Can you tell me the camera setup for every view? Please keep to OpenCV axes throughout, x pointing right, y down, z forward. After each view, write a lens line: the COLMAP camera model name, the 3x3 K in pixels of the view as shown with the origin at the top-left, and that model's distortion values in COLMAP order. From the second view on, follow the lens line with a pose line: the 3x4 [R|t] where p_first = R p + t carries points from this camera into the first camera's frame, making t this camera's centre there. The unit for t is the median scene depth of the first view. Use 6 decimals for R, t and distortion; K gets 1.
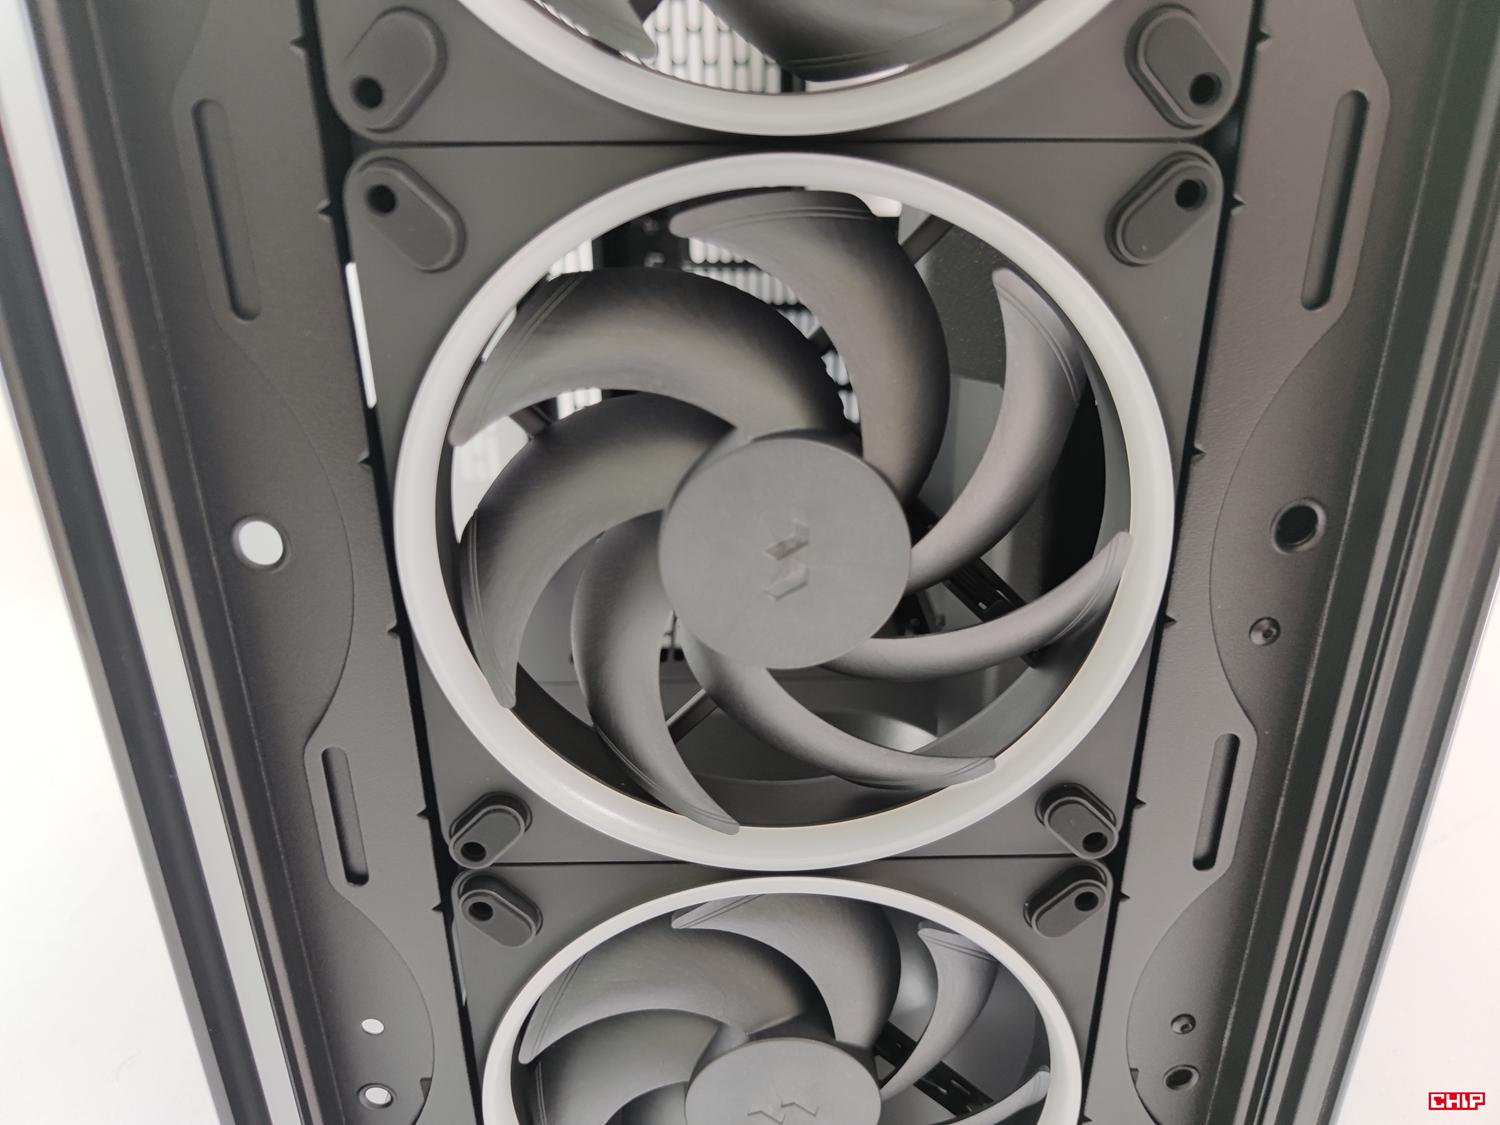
lens RADIAL K [[1100.3, 0, 726.5], [0, 1100.3, 561.5], [0, 0, 1]] dist [0.062028, -0.151079]
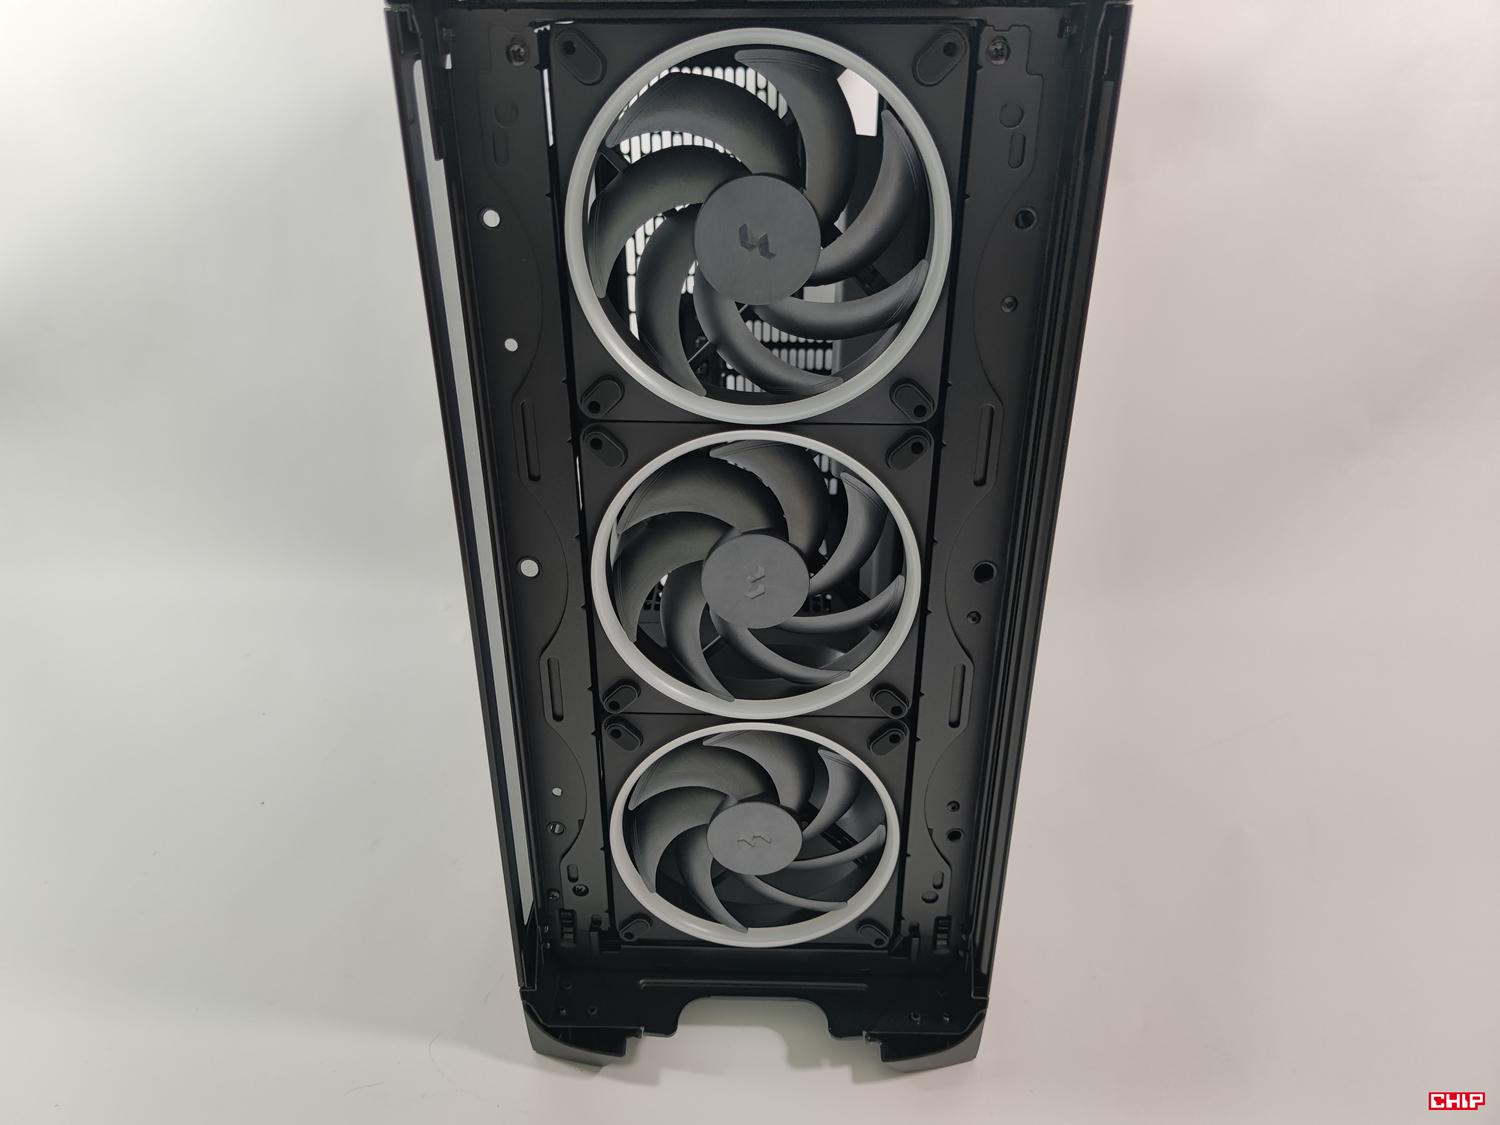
lens RADIAL K [[1100.3, 0, 726.5], [0, 1100.3, 561.5], [0, 0, 1]] dist [0.062028, -0.151079]
pose [[0.999136, 0.027261, -0.031383, 0.056234], [-0.025266, 0.997737, 0.062315, -0.165201], [0.033010, -0.061468, 0.997563, -1.149026]]
